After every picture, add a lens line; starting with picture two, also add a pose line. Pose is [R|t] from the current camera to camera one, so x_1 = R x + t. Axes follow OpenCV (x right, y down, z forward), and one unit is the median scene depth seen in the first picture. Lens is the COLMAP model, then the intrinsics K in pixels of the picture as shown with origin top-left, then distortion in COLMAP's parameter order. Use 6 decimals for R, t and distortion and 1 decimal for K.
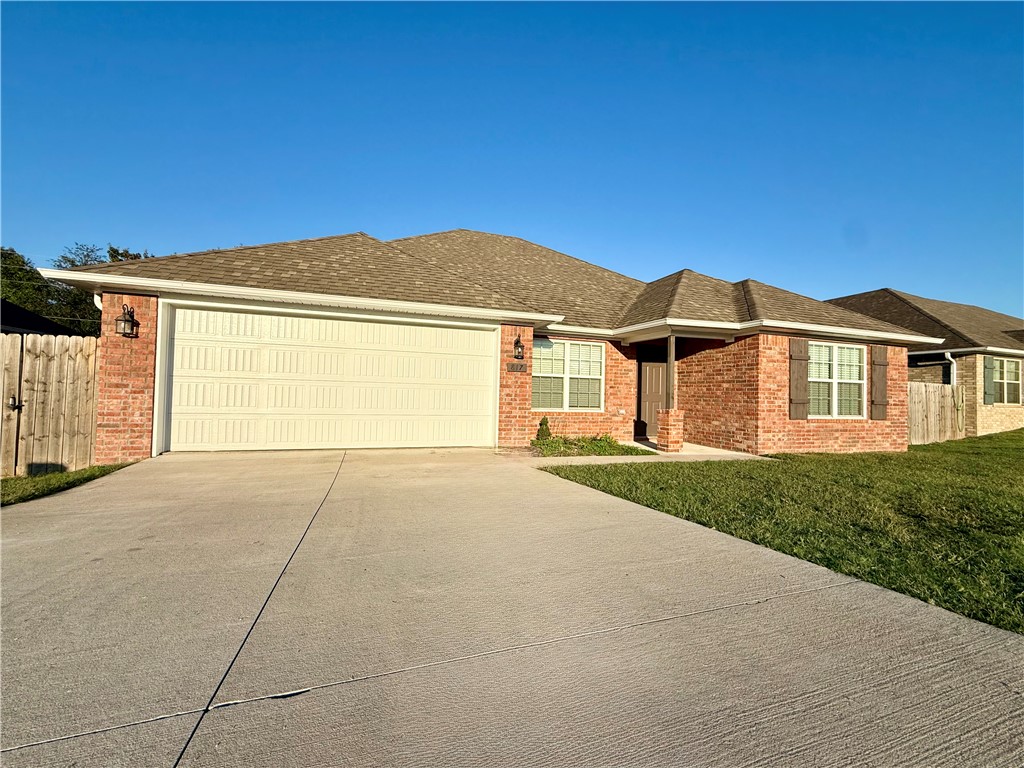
lens RADIAL K [[411.0, 0, 510.0], [0, 411.0, 382.4], [0, 0, 1]] dist [-0.000333, 0.000156]
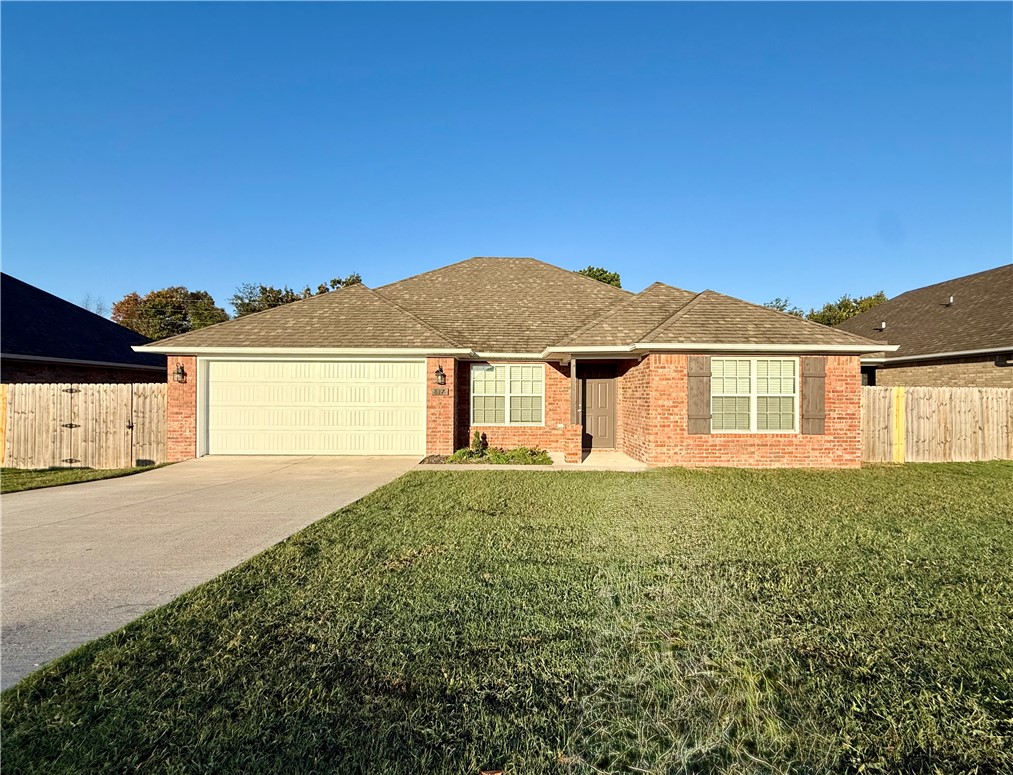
lens RADIAL K [[436.0, 0, 506.5], [0, 436.0, 387.5], [0, 0, 1]] dist [0.000480, 0.000189]
pose [[0.957387, -0.027088, -0.287535, 0.563275], [0.027511, 0.999618, -0.002572, -0.038460], [0.287495, -0.005448, 0.957767, -0.193279]]
